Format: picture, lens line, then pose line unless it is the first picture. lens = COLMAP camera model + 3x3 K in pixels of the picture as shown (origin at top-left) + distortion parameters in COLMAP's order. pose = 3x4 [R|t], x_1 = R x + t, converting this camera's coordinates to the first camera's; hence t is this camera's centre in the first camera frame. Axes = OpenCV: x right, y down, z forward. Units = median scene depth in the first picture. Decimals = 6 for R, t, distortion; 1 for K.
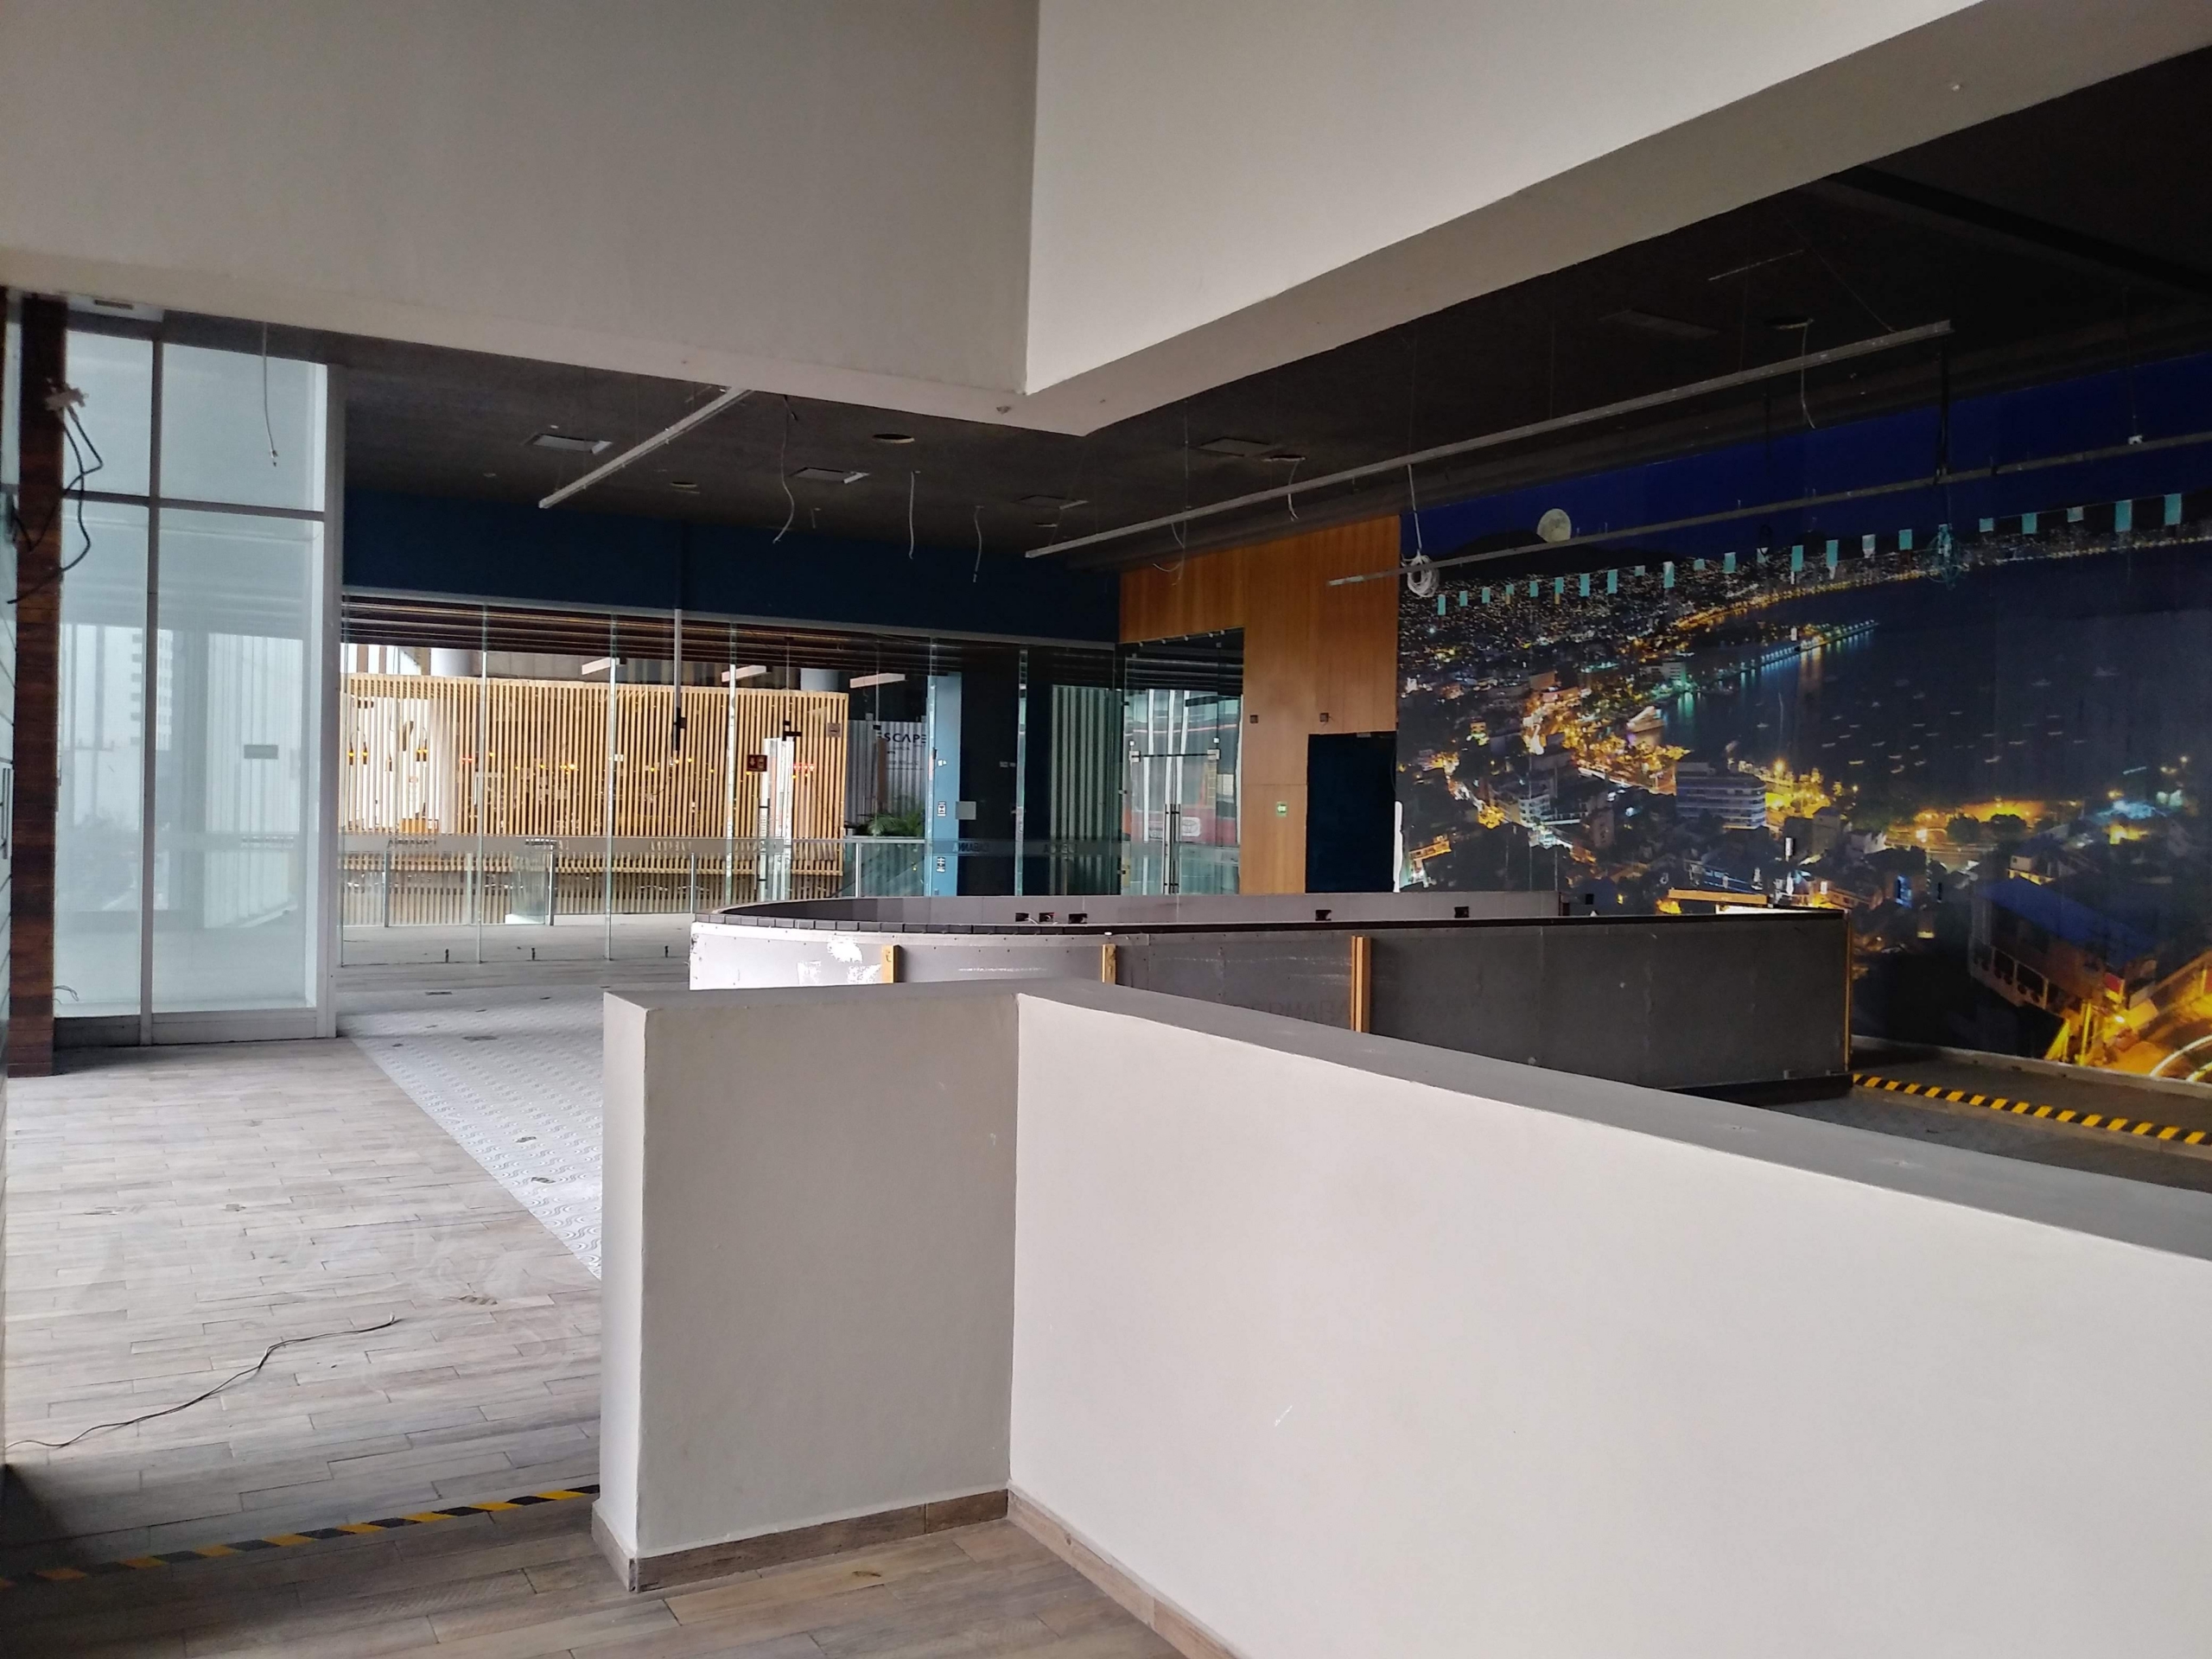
lens RADIAL K [[1826.6, 0, 1113.9], [0, 1826.6, 821.7], [0, 0, 1]] dist [0.007002, -0.007721]
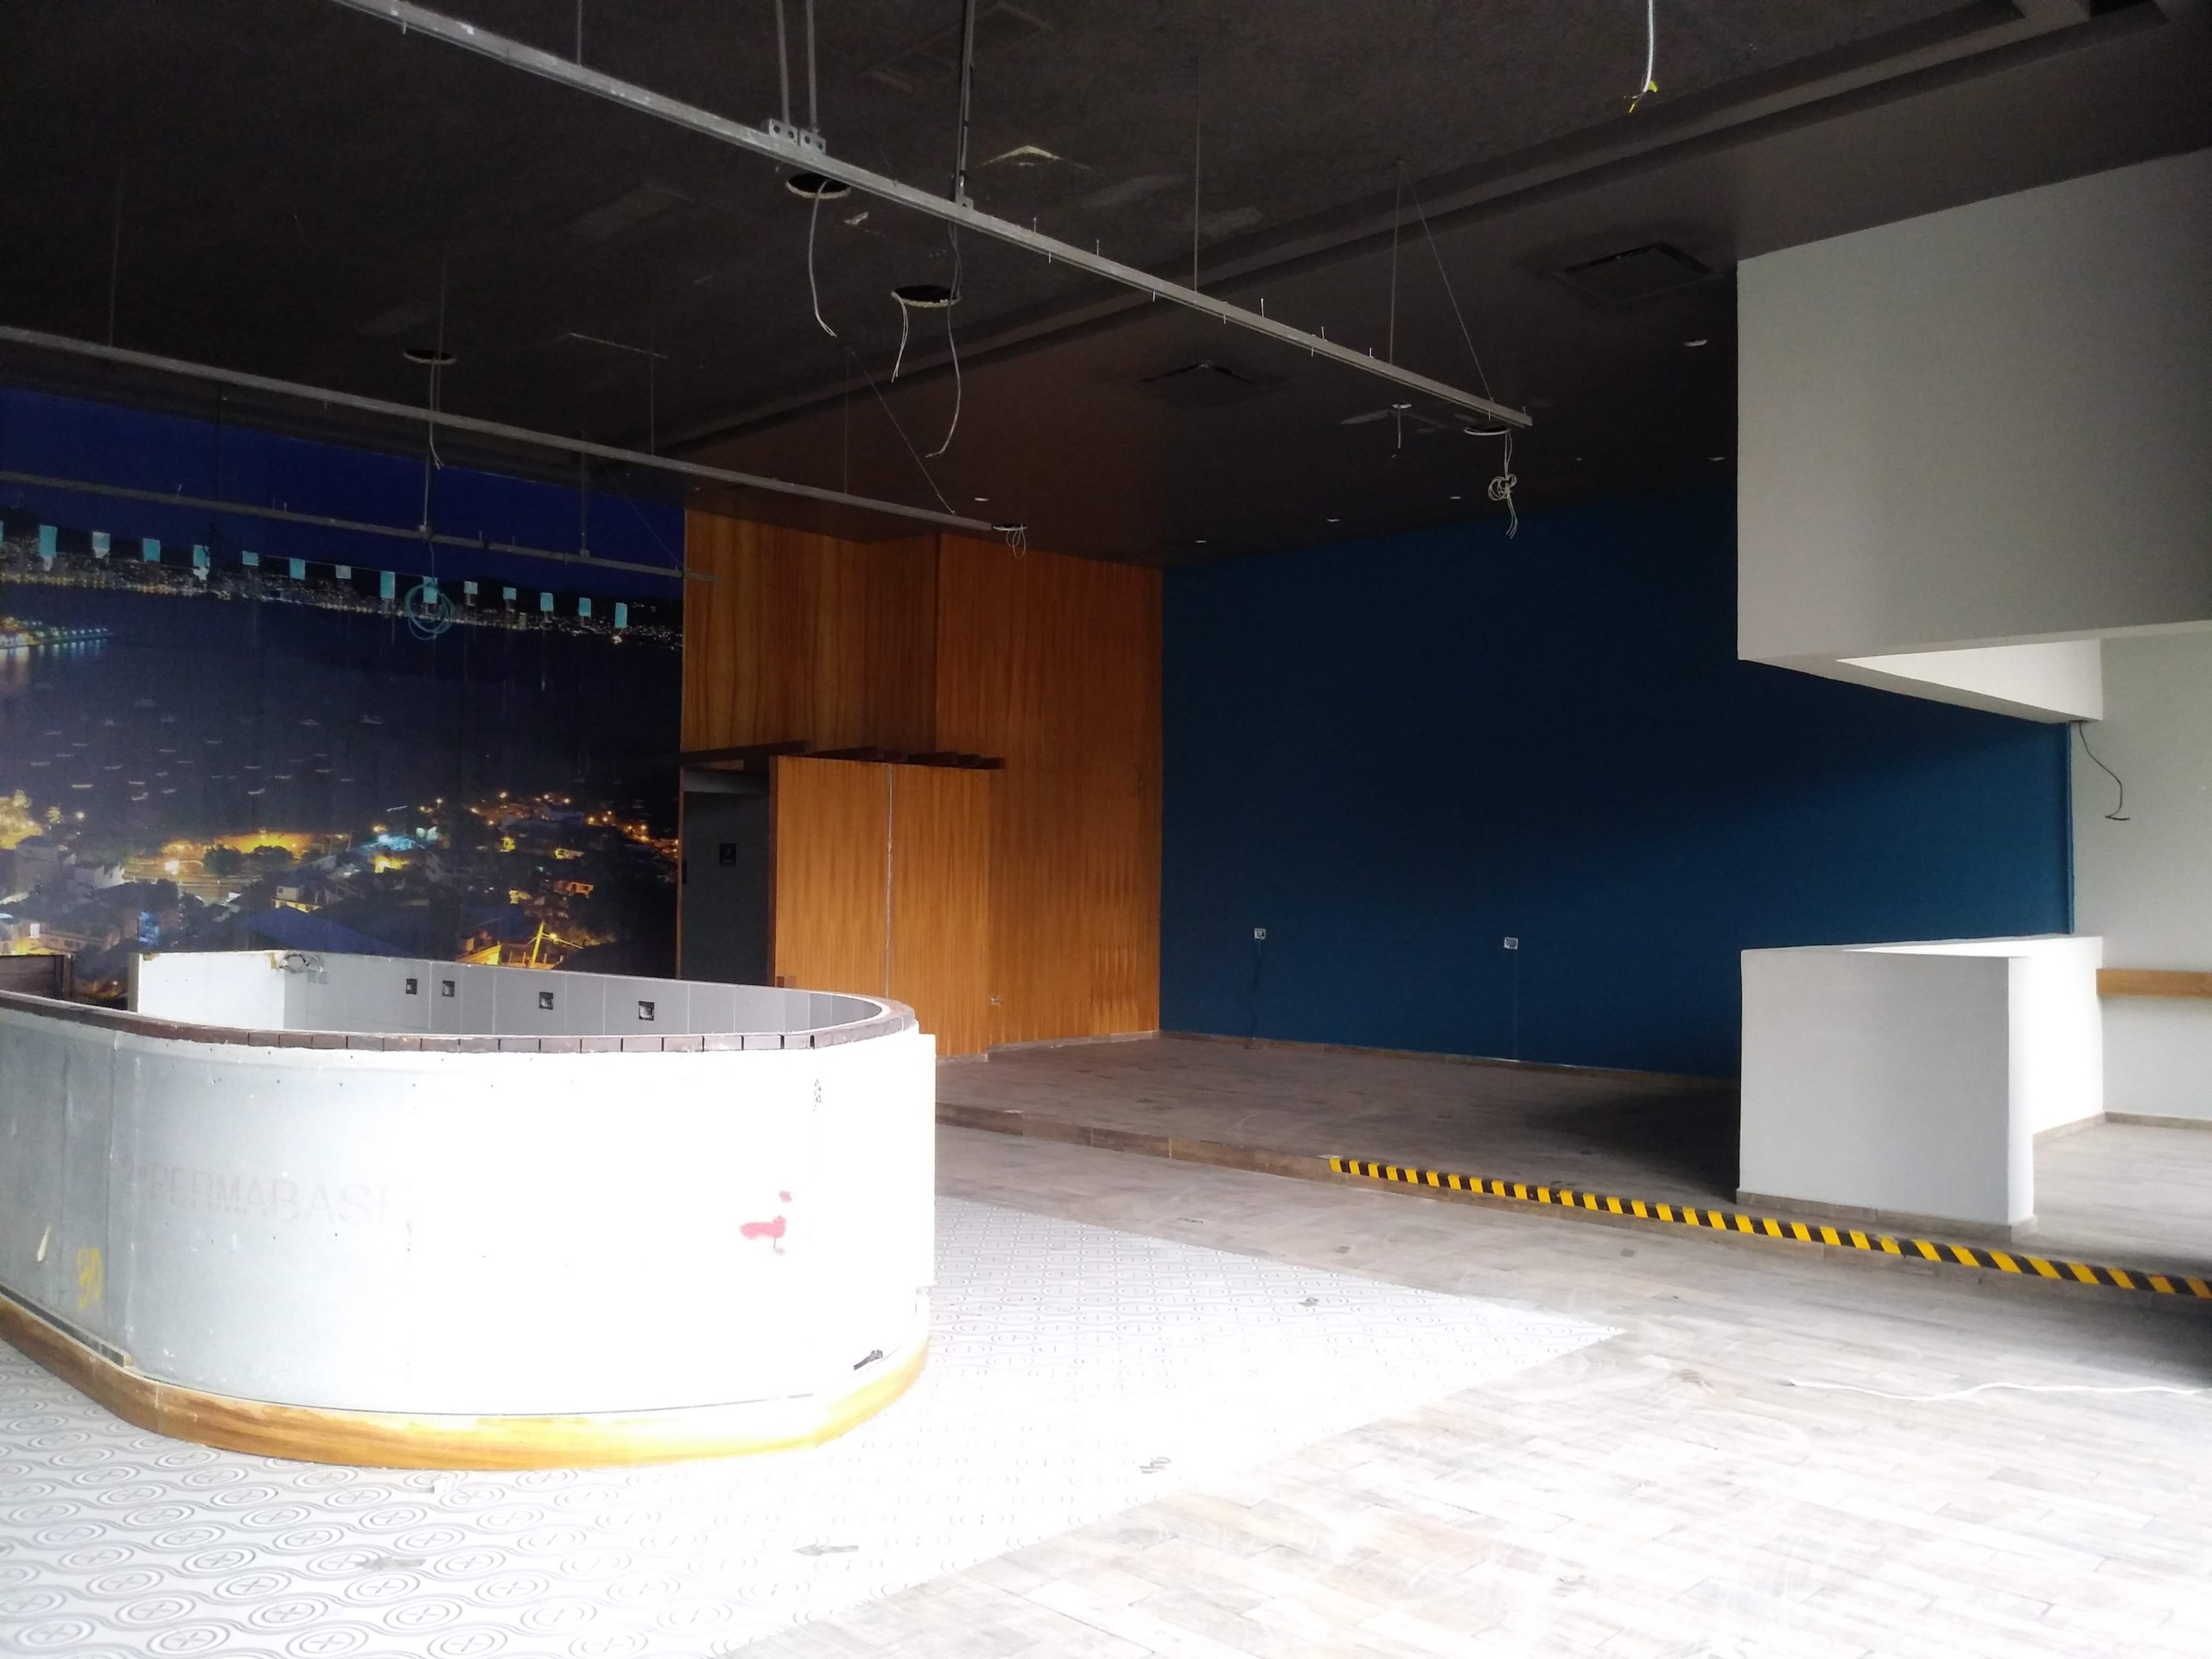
lens RADIAL K [[1826.6, 0, 1123.5], [0, 1826.6, 834.0], [0, 0, 1]] dist [0.007002, -0.007721]
pose [[-0.286583, 0.002776, 0.958051, -0.618572], [-0.005906, 0.999972, -0.004664, -0.008602], [-0.958037, -0.006994, -0.286559, 0.816811]]
